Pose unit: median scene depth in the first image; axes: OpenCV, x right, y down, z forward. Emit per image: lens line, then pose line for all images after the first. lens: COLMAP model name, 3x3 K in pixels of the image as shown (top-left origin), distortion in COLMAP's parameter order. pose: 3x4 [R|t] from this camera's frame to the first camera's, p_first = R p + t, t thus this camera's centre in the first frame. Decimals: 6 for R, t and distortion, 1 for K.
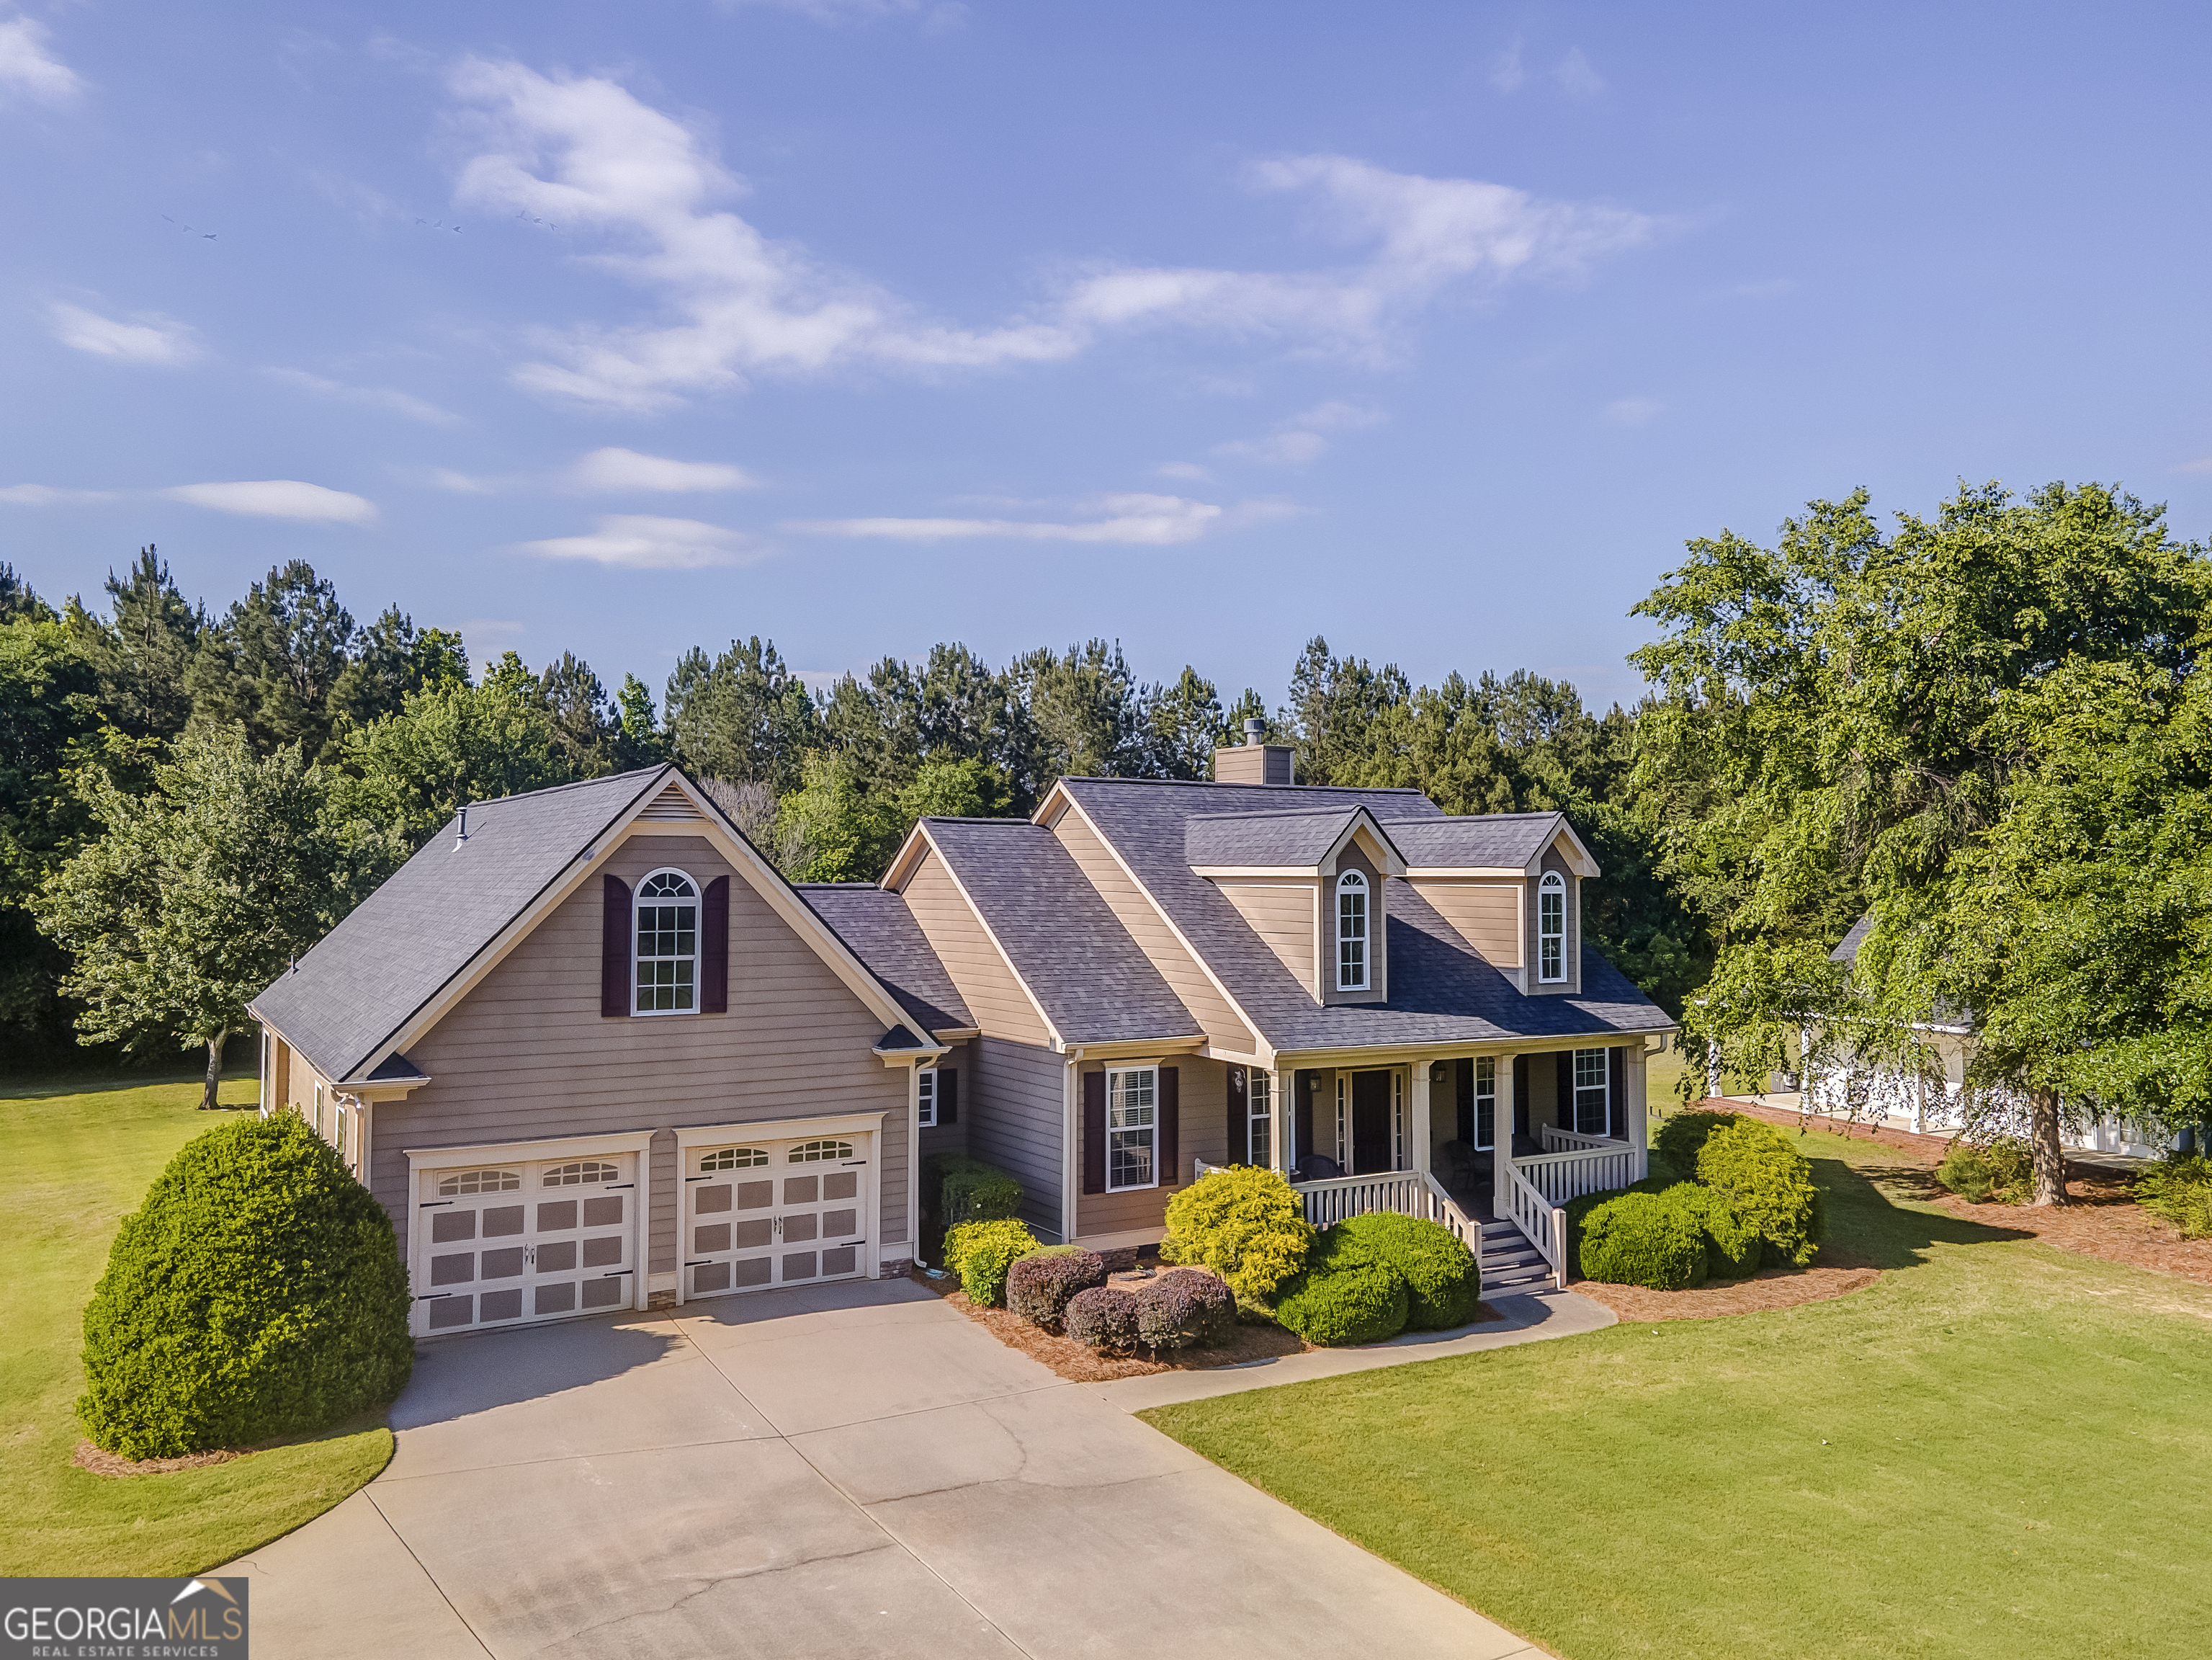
lens RADIAL K [[1614.0, 0, 1105.9], [0, 1614.0, 824.3], [0, 0, 1]] dist [0.028424, 0.029124]
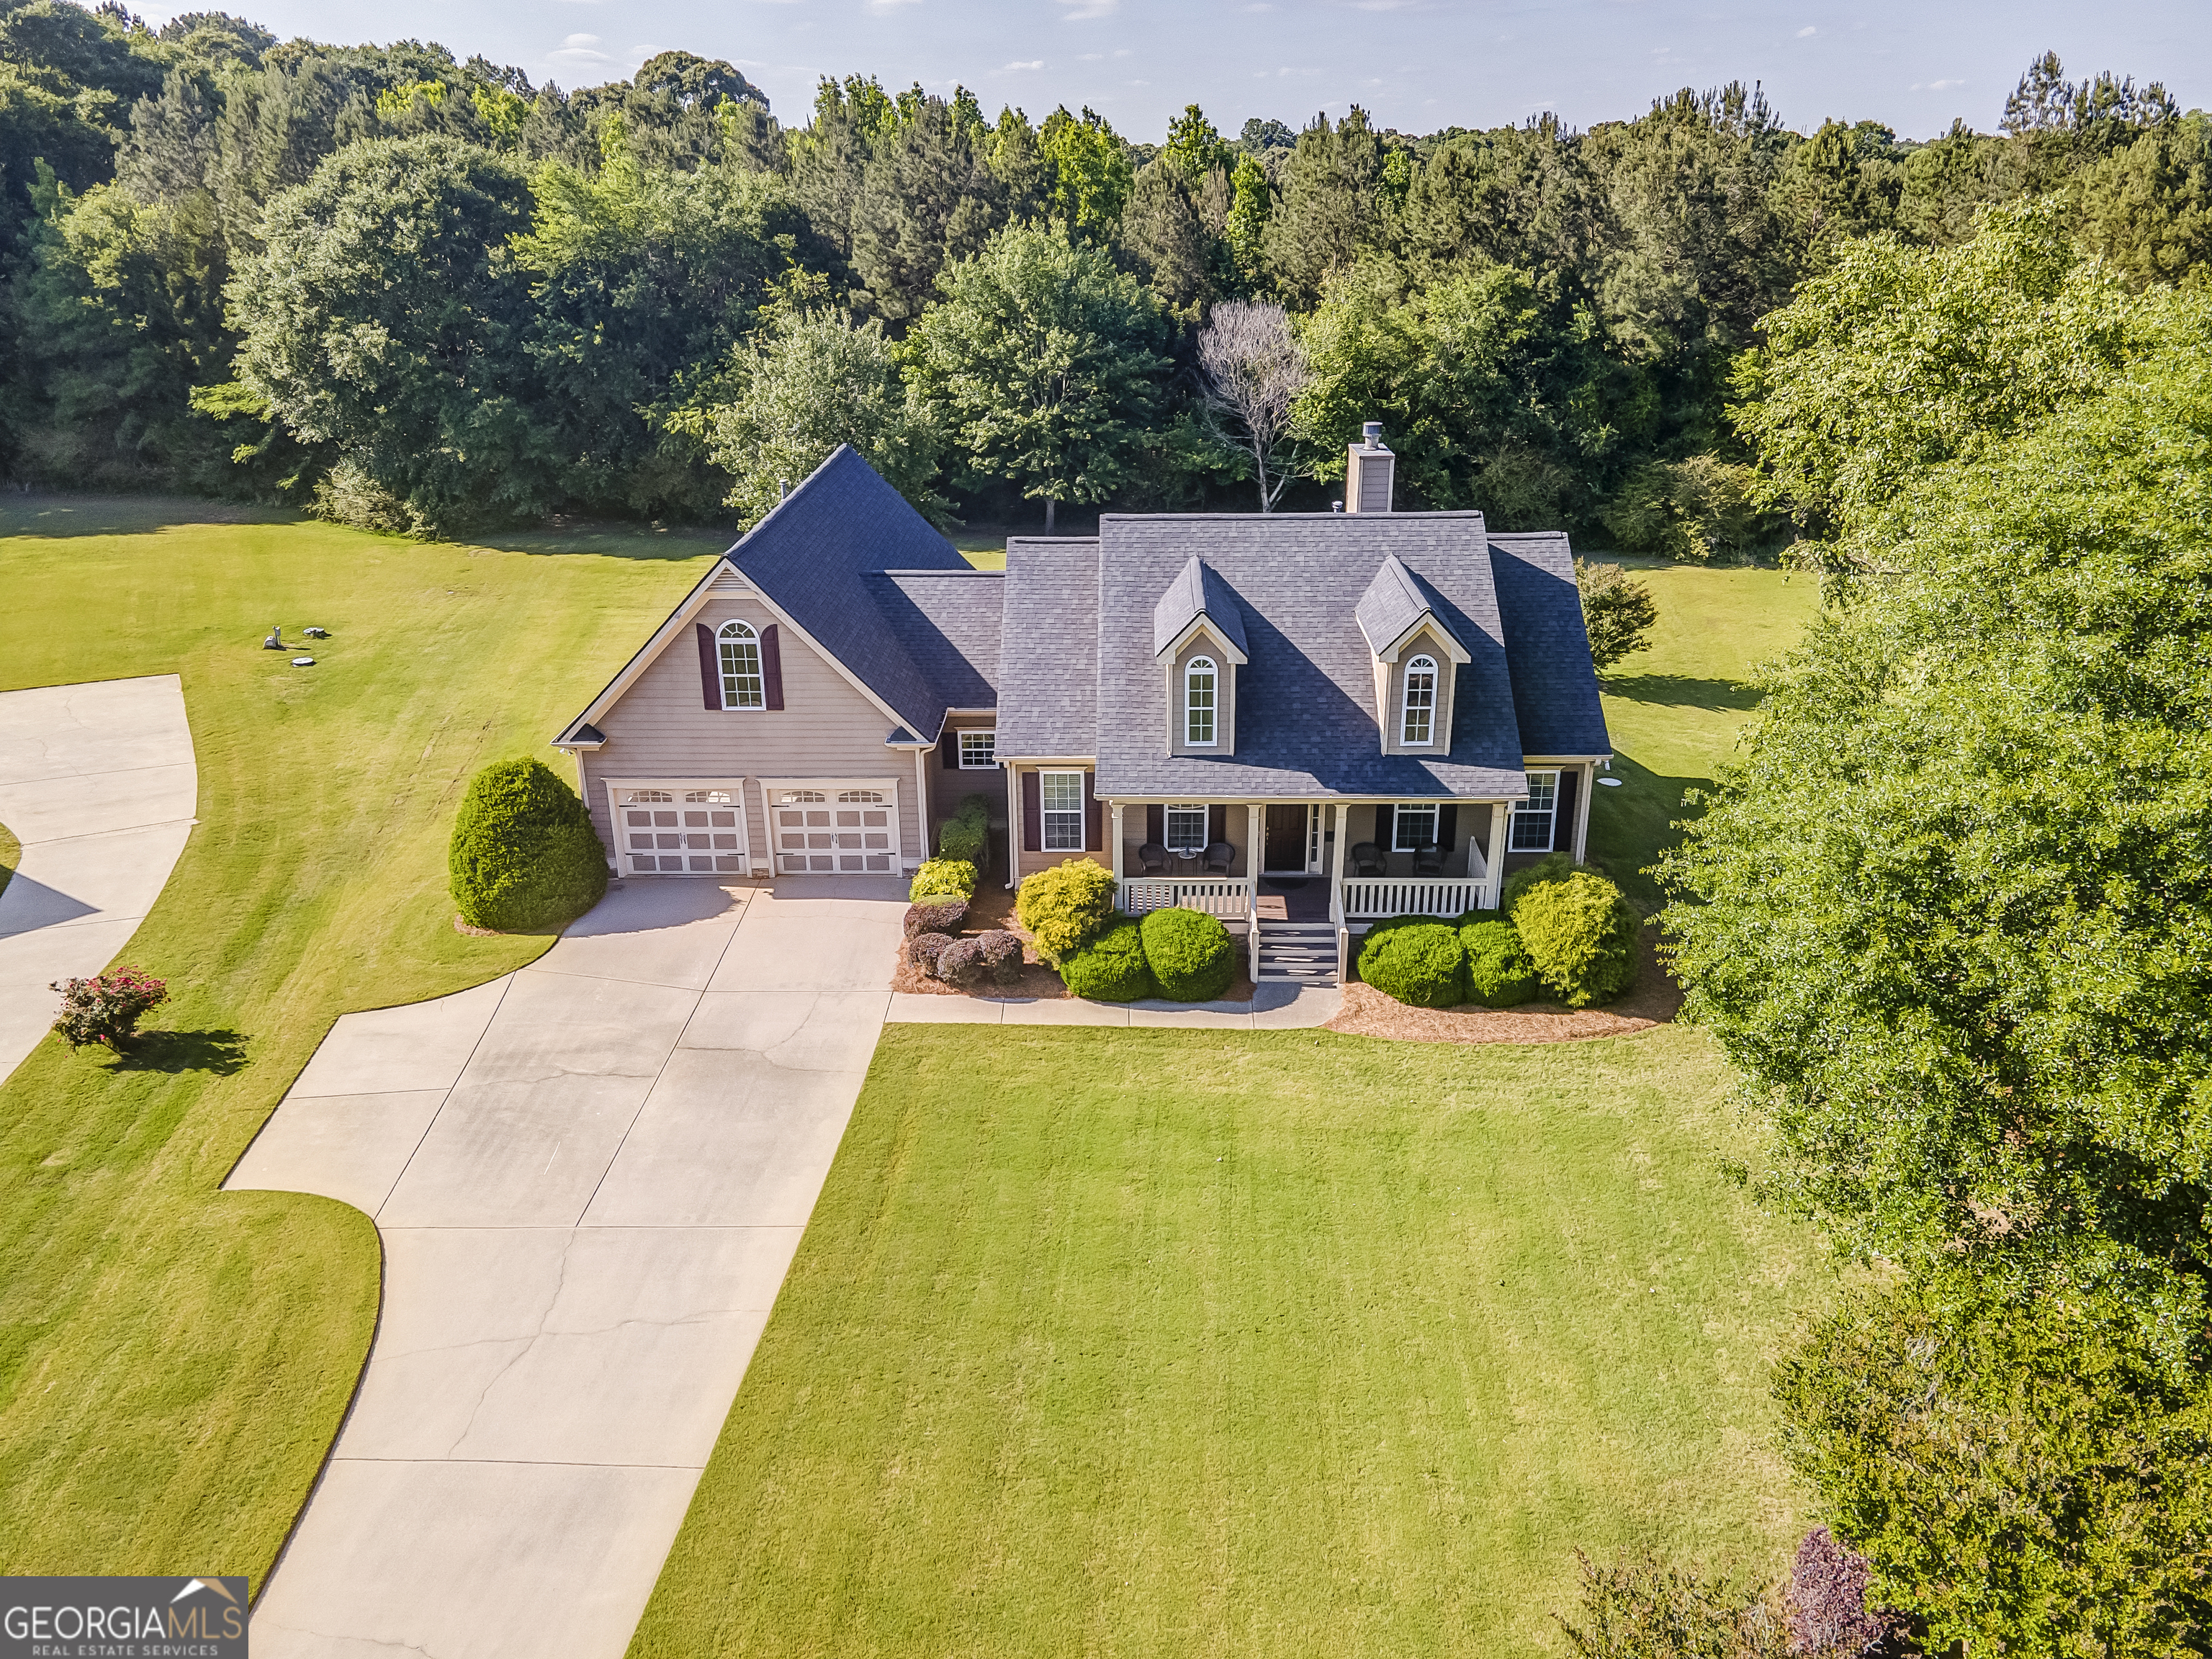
lens RADIAL K [[1613.8, 0, 1109.6], [0, 1613.8, 817.6], [0, 0, 1]] dist [0.028424, 0.029124]
pose [[0.846573, 0.189146, -0.497532, 0.816355], [0.026791, 0.918405, 0.394735, -0.390393], [0.531598, -0.347501, 0.772429, -0.064461]]
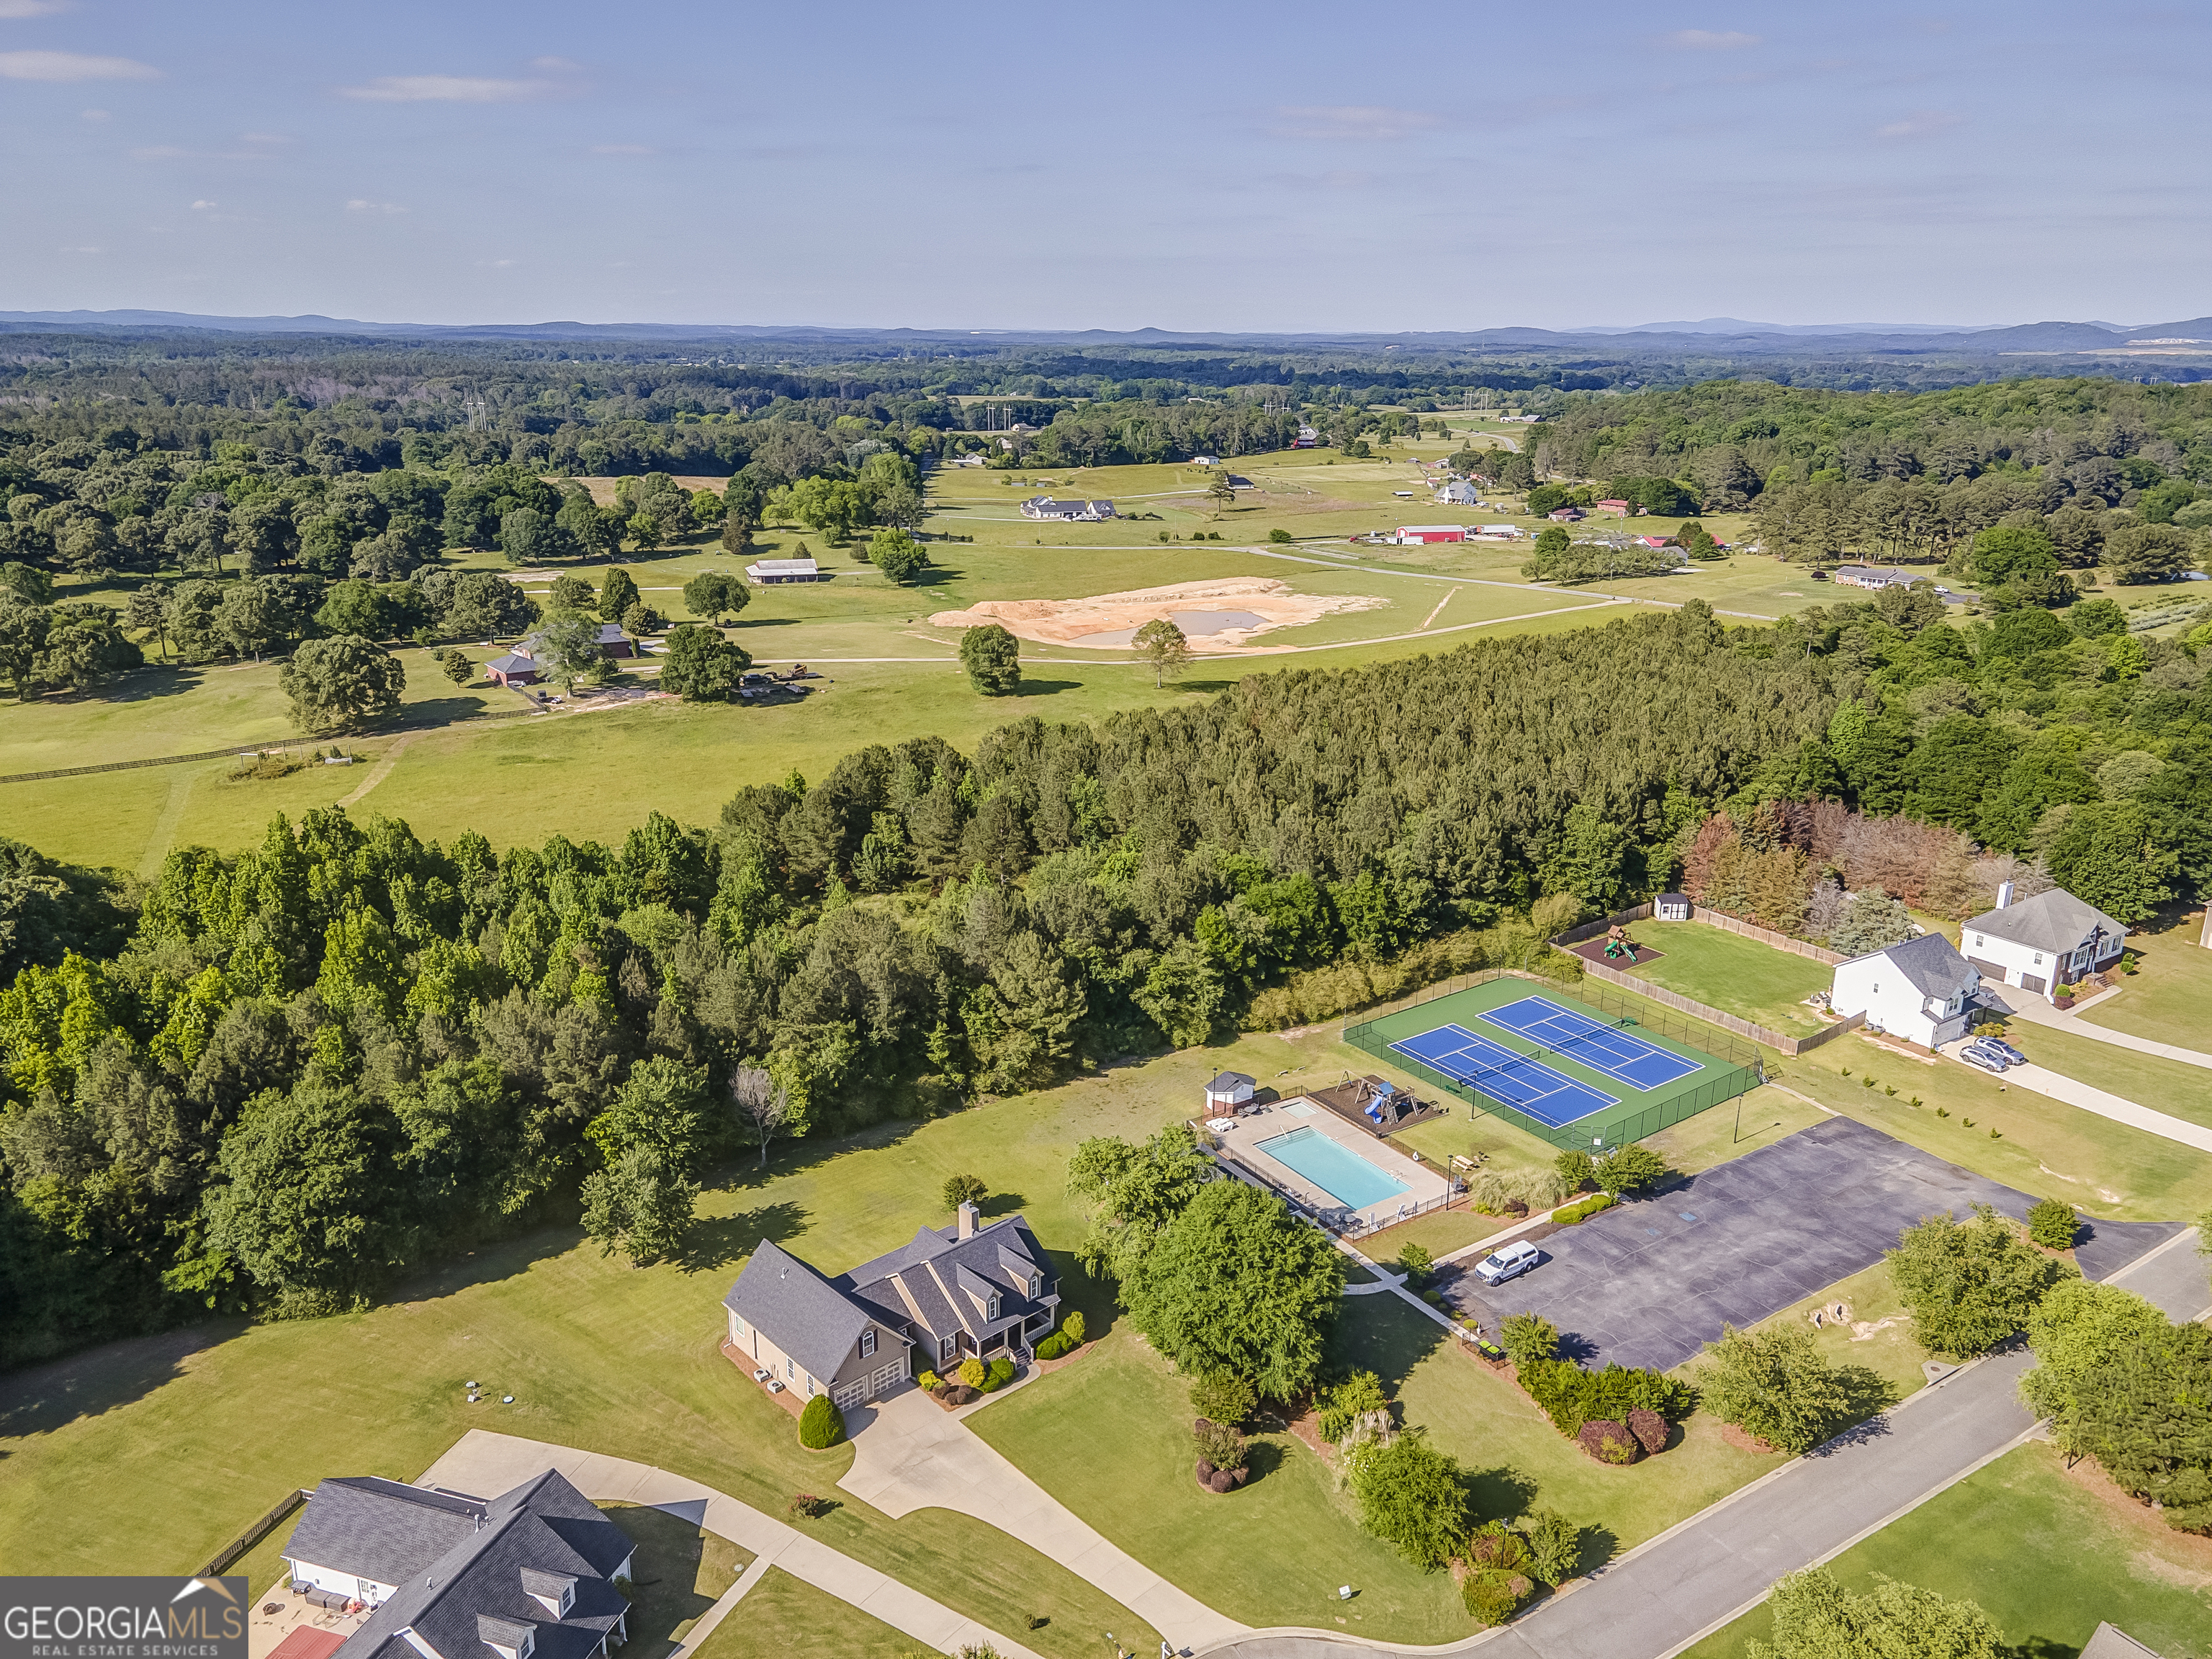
lens RADIAL K [[1613.8, 0, 1101.7], [0, 1613.8, 831.9], [0, 0, 1]] dist [0.028424, 0.029124]
pose [[0.979796, -0.056463, 0.191862, -0.443869], [-0.010503, 0.943470, 0.331293, -3.342511], [-0.199722, -0.326614, 0.923815, -3.617929]]
